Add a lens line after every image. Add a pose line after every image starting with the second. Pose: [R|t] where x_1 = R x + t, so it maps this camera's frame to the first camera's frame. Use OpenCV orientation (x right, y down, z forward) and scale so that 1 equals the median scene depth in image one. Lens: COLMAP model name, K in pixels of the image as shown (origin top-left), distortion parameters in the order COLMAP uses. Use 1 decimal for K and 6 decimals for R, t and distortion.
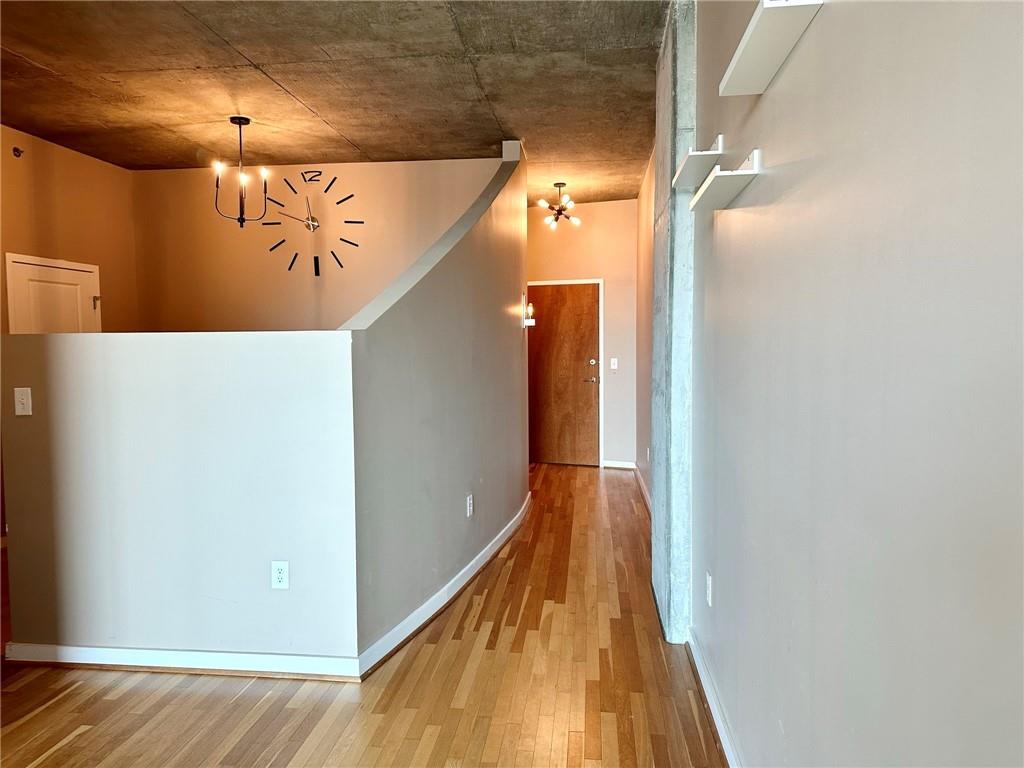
lens RADIAL K [[717.4, 0, 490.4], [0, 717.4, 384.9], [0, 0, 1]] dist [0.067584, -0.079422]
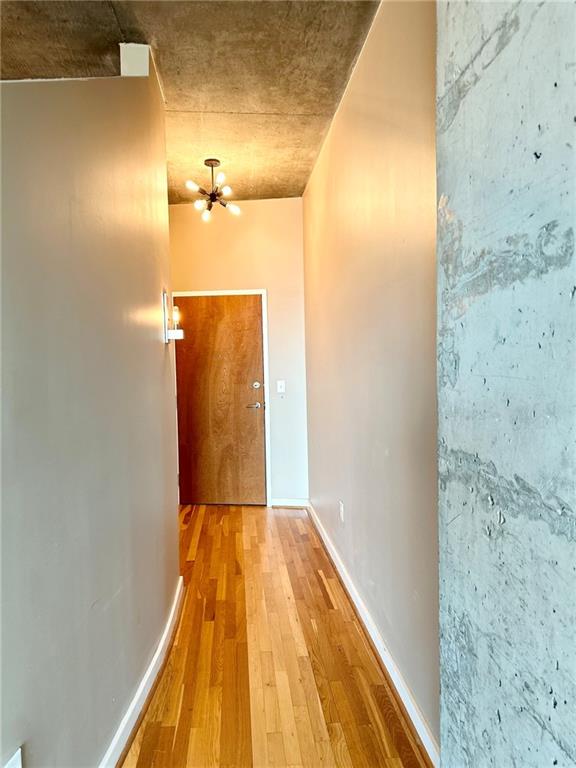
lens RADIAL K [[538.0, 0, 294.2], [0, 538.0, 384.6], [0, 0, 1]] dist [0.067584, -0.079422]
pose [[0.970040, -0.022189, 0.241930, 0.035322], [0.026224, 0.999565, -0.013474, -0.026436], [-0.241526, 0.019415, 0.970200, 0.426279]]
